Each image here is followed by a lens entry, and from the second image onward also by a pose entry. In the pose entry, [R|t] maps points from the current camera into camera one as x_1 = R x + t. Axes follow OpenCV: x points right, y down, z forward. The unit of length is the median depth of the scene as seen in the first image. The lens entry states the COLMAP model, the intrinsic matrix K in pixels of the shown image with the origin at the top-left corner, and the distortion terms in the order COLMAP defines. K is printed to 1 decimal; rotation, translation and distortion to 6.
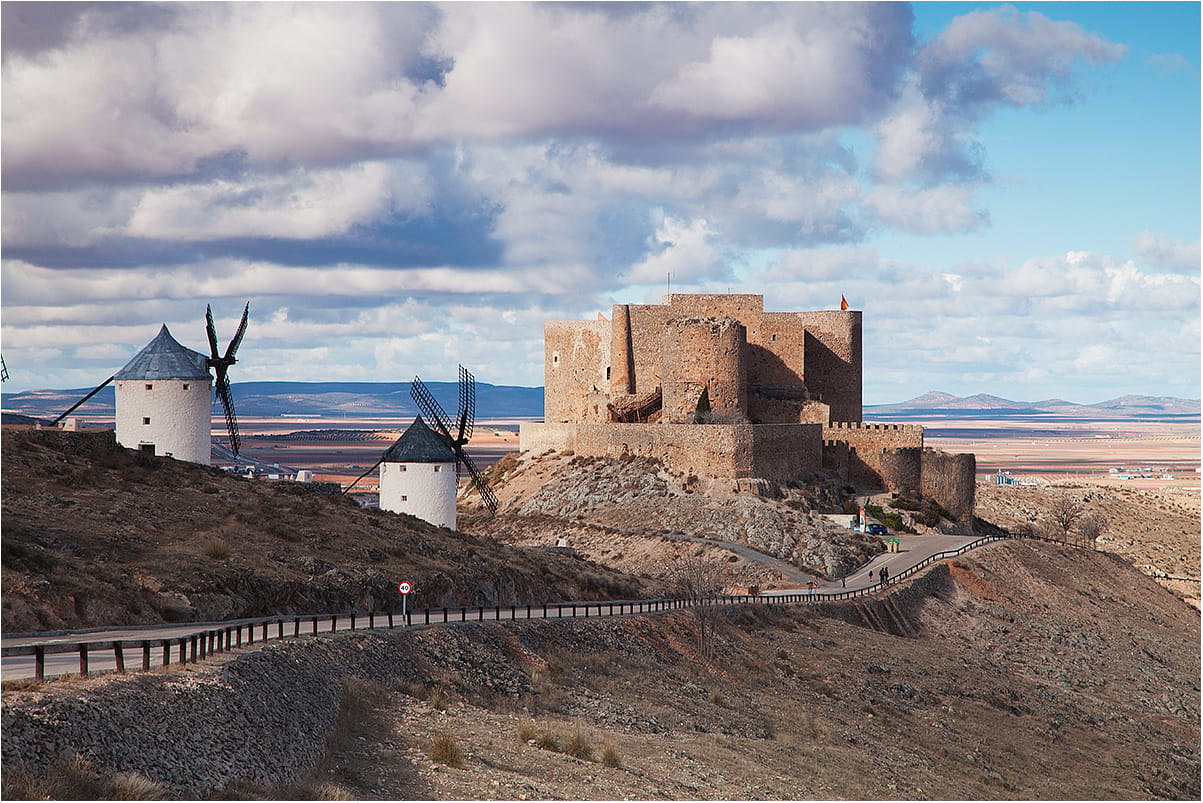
lens RADIAL K [[3015.6, 0, 601.5], [0, 3015.6, 401.5], [0, 0, 1]] dist [0.374910, -0.121122]
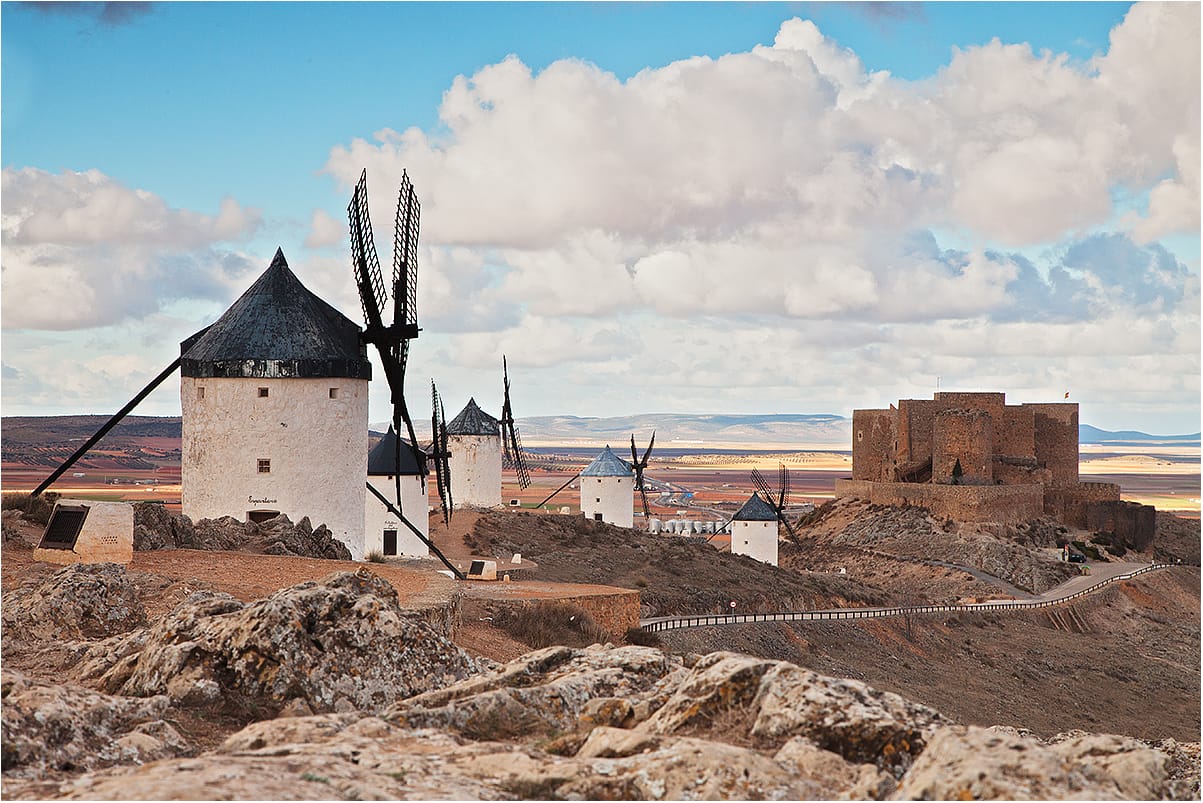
lens RADIAL K [[2238.4, 0, 605.1], [0, 2238.4, 444.2], [0, 0, 1]] dist [0.033546, 0.113282]
pose [[0.990896, 0.009474, -0.134293, 0.011758], [-0.009841, 0.999949, -0.002071, -0.009738], [0.134267, 0.003373, 0.990939, -0.117005]]
